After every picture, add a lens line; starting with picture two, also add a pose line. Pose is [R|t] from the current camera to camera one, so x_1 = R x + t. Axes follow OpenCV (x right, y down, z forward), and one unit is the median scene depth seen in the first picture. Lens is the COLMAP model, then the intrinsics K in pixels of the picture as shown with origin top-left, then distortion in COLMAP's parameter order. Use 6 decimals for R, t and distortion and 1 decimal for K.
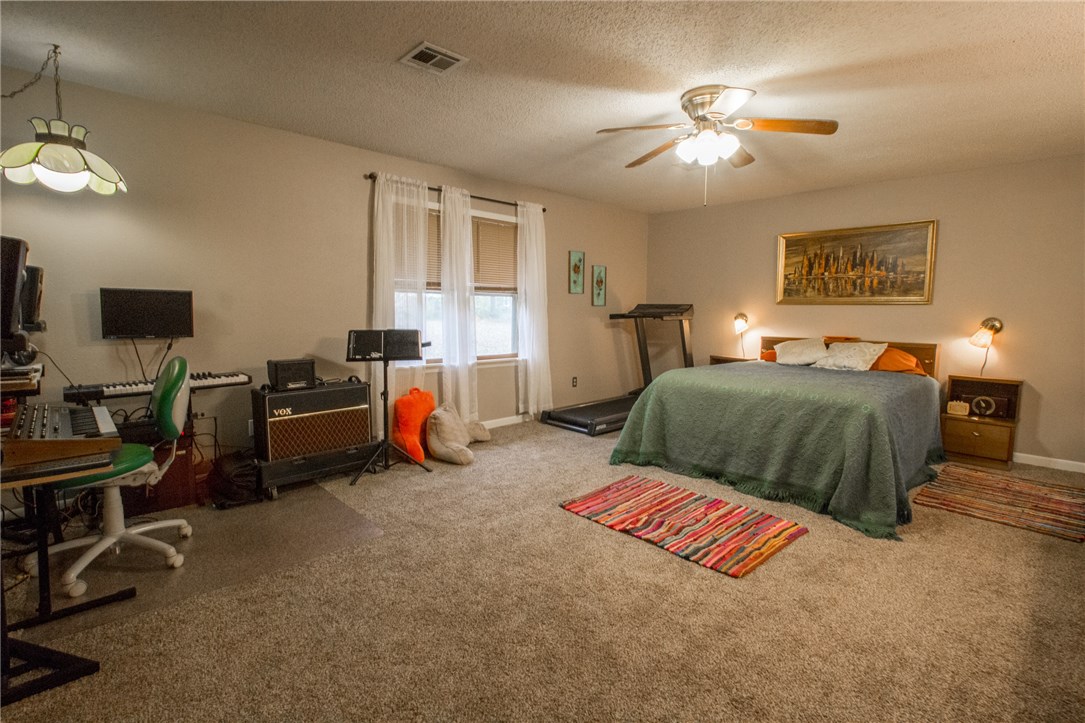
lens RADIAL K [[508.8, 0, 550.0], [0, 508.8, 358.7], [0, 0, 1]] dist [-0.022310, 0.004740]
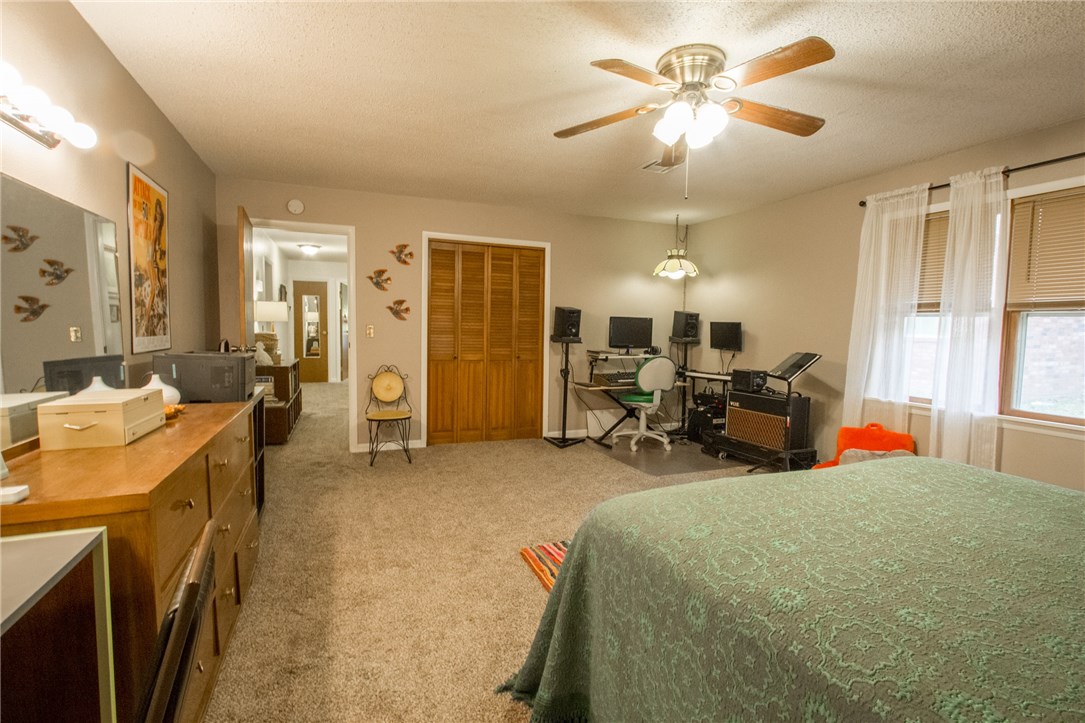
lens RADIAL K [[508.8, 0, 538.7], [0, 508.8, 367.4], [0, 0, 1]] dist [-0.022310, 0.004740]
pose [[-0.375922, 0.055779, -0.924971, 0.815911], [-0.108056, 0.988738, 0.103540, -0.070701], [0.920330, 0.138872, -0.365661, 0.801481]]
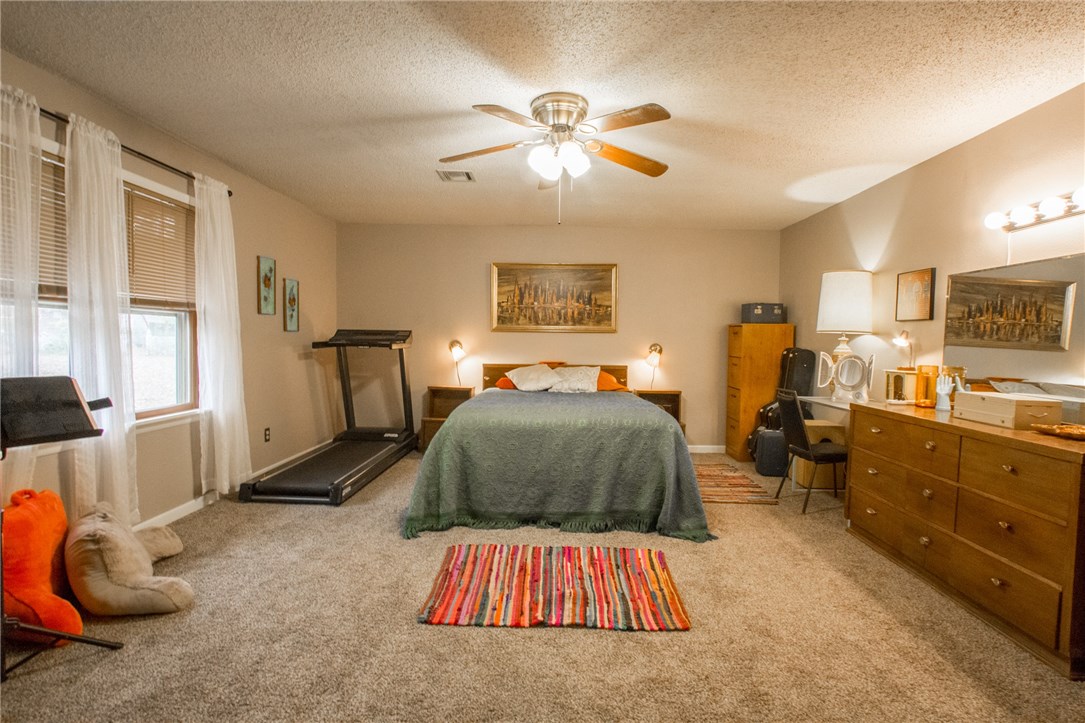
lens RADIAL K [[508.8, 0, 541.0], [0, 508.8, 357.4], [0, 0, 1]] dist [-0.022310, 0.004740]
pose [[0.706111, -0.026280, 0.707613, -0.260942], [0.061918, 0.997775, -0.024731, -0.032252], [-0.705389, 0.061277, 0.706167, 0.288012]]
